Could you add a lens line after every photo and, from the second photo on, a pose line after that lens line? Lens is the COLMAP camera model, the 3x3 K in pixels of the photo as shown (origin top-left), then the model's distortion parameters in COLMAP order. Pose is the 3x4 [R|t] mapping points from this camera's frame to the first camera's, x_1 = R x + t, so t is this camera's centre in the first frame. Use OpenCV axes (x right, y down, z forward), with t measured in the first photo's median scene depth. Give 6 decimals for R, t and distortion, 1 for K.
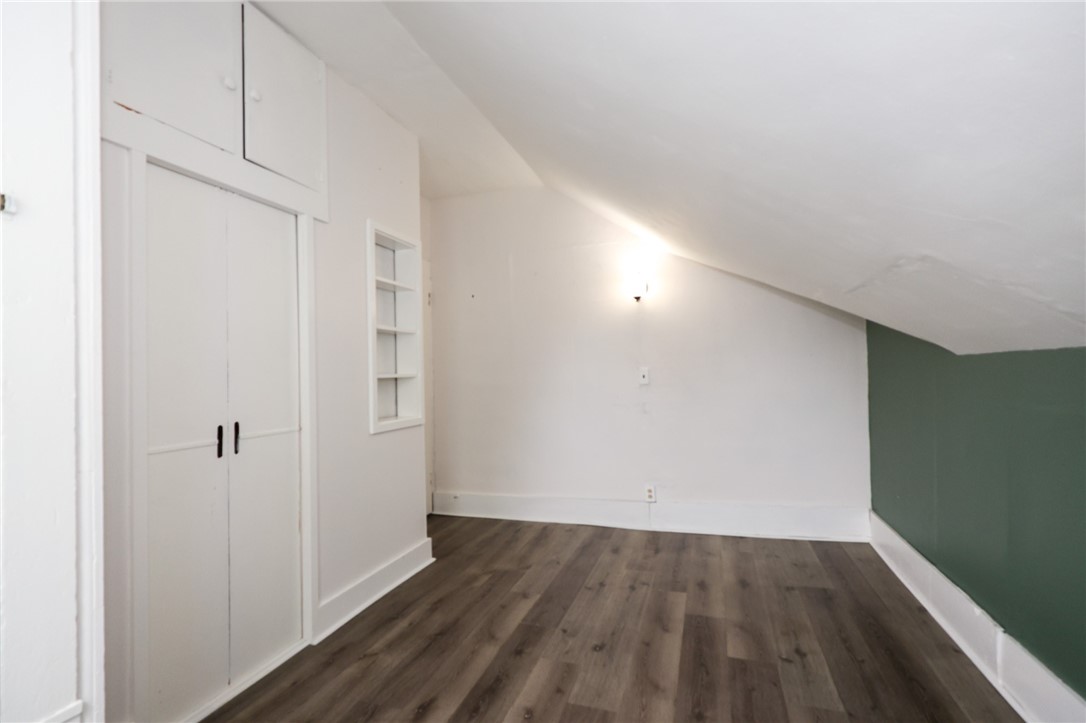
lens RADIAL K [[511.9, 0, 548.2], [0, 511.9, 361.3], [0, 0, 1]] dist [0.000006, -0.000875]
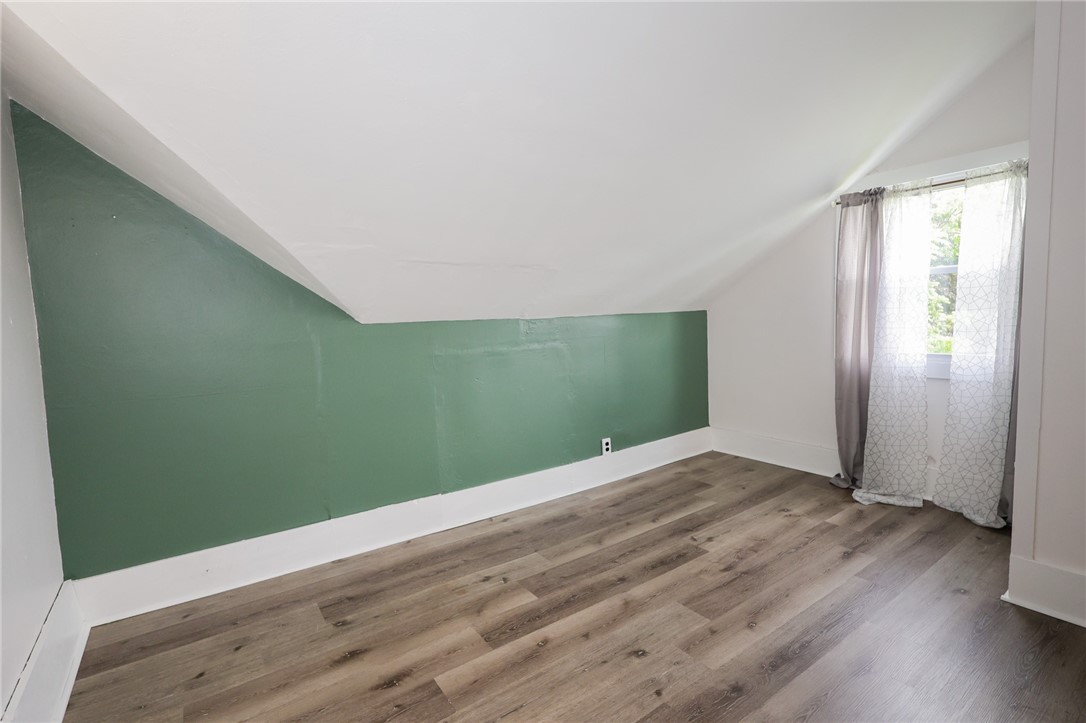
lens RADIAL K [[511.4, 0, 546.8], [0, 511.4, 358.9], [0, 0, 1]] dist [0.033593, 0.000065]
pose [[-0.801679, -0.004895, 0.597735, -0.287431], [0.032804, 0.998099, 0.052170, 0.023134], [-0.596854, 0.061432, -0.799995, 1.731065]]
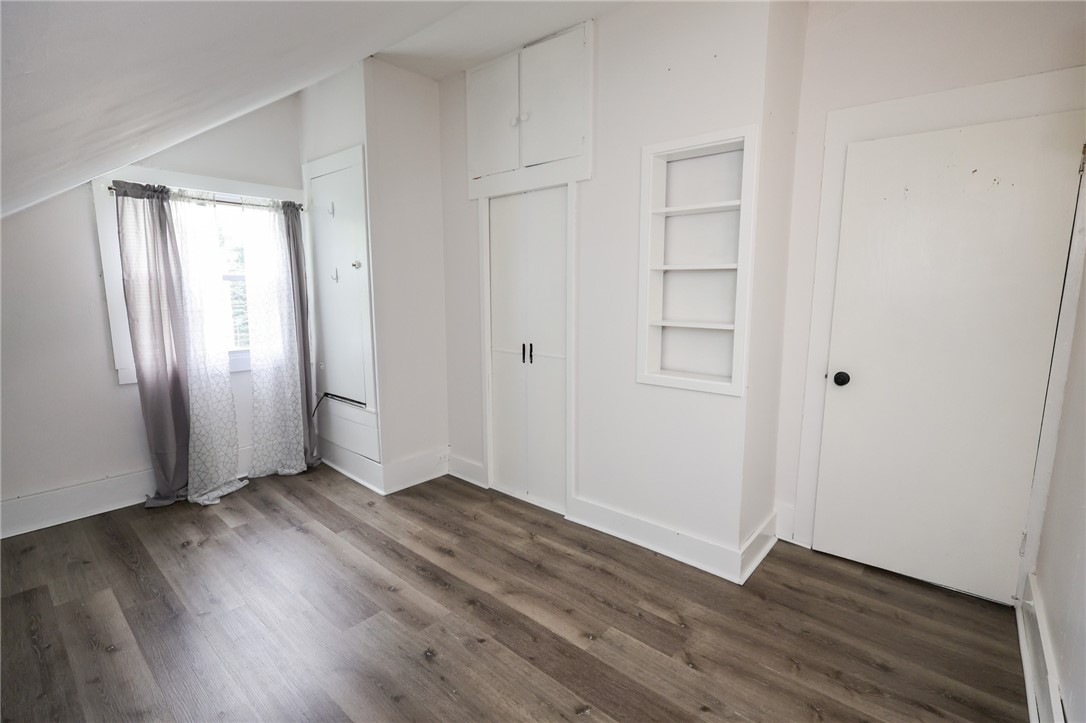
lens RADIAL K [[511.9, 0, 548.2], [0, 511.9, 361.3], [0, 0, 1]] dist [0.000006, -0.000875]
pose [[-0.399270, 0.158565, -0.903017, 0.723663], [0.029654, 0.986649, 0.160139, -0.071455], [0.916354, 0.037161, -0.398642, 1.504601]]
